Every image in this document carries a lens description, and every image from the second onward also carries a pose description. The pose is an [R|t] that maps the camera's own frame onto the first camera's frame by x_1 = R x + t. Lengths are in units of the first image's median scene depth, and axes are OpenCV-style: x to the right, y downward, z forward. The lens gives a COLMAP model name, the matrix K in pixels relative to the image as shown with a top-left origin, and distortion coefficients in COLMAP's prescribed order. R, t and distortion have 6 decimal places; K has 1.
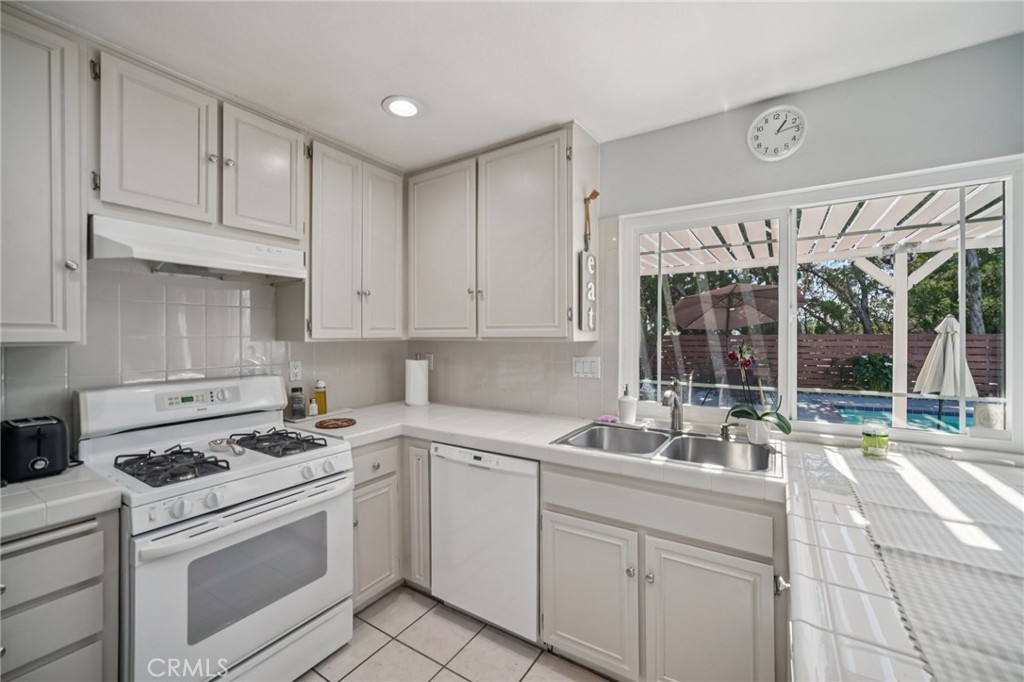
lens RADIAL K [[417.7, 0, 511.0], [0, 417.7, 336.3], [0, 0, 1]] dist [-0.008284, 0.000542]
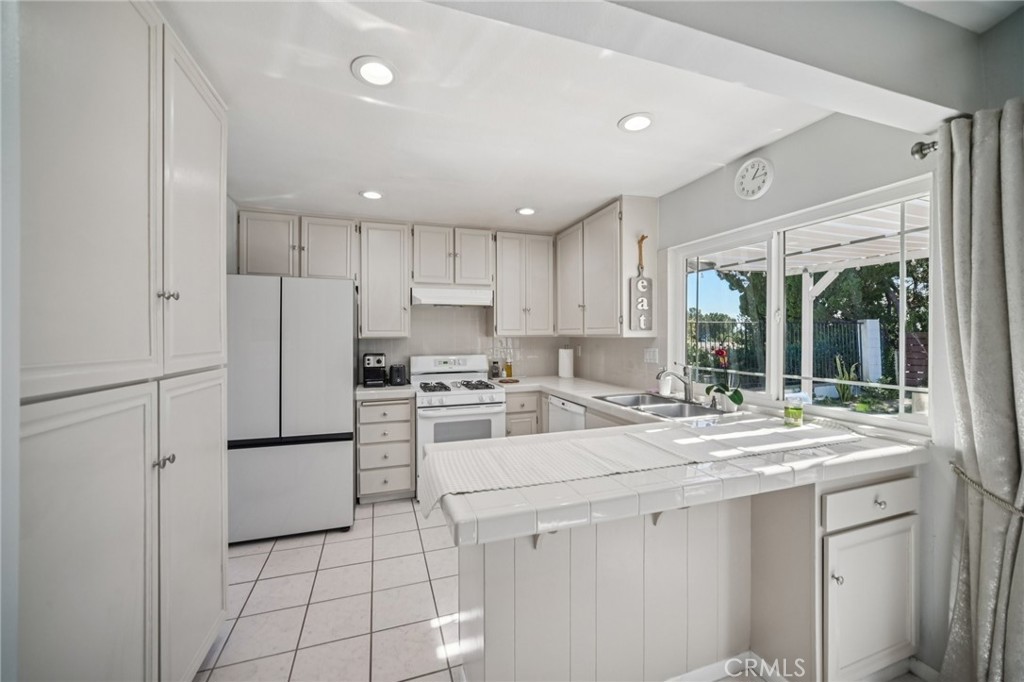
lens RADIAL K [[397.5, 0, 507.1], [0, 397.5, 336.0], [0, 0, 1]] dist [-0.004268, 0.000461]
pose [[0.782475, 0.000737, -0.622681, 0.710099], [0.003041, 0.999983, 0.005006, -0.001053], [0.622674, -0.005811, 0.782460, -0.409133]]
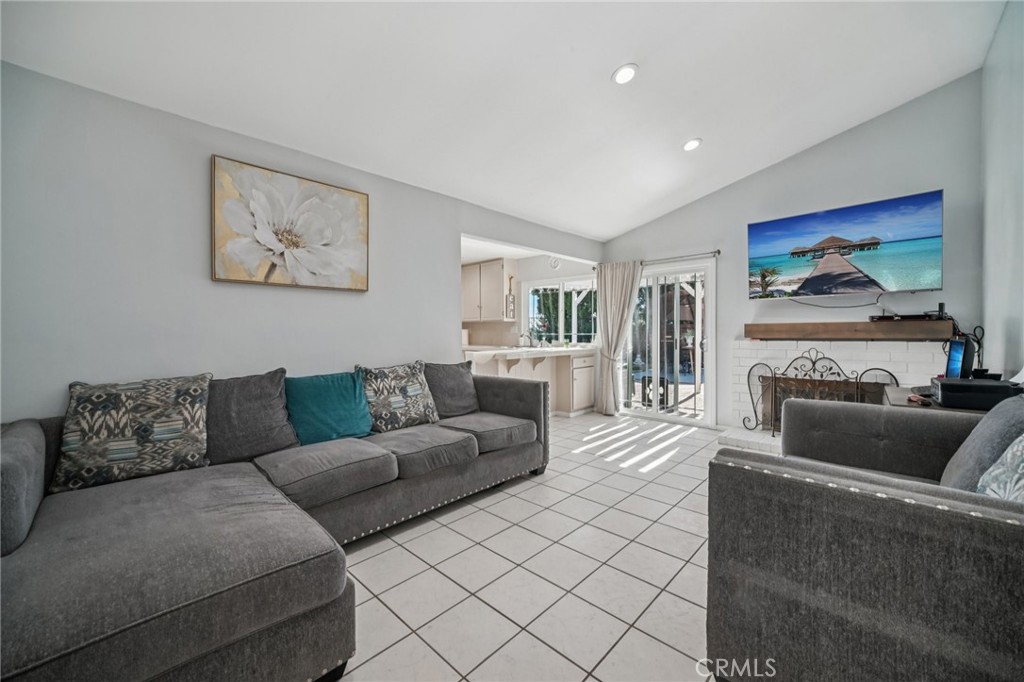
lens RADIAL K [[397.7, 0, 511.9], [0, 397.7, 330.6], [0, 0, 1]] dist [-0.019670, 0.007971]
pose [[0.981510, -0.005099, -0.191344, 0.820170], [0.005098, 0.999987, -0.000498, 0.088752], [0.191344, -0.000487, 0.981523, -2.156341]]
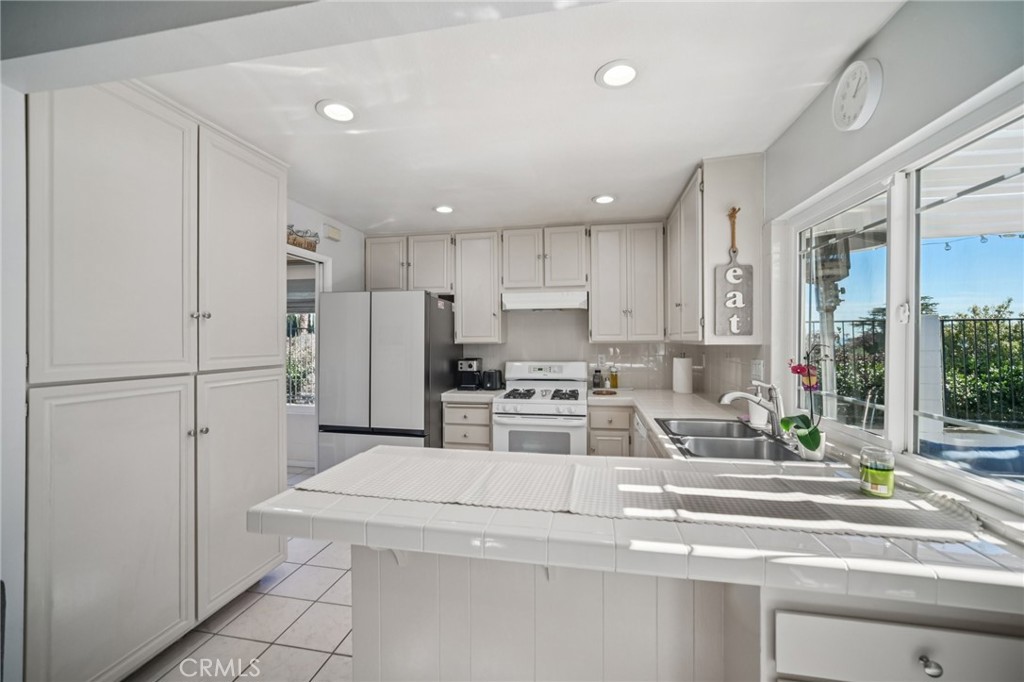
lens RADIAL K [[416.8, 0, 508.4], [0, 416.8, 340.0], [0, 0, 1]] dist [0.001809, 0.000472]
pose [[0.371549, 0.002217, -0.928411, 1.013209], [0.003338, 0.999987, 0.003724, -0.007560], [0.928407, -0.004483, 0.371537, 0.041730]]
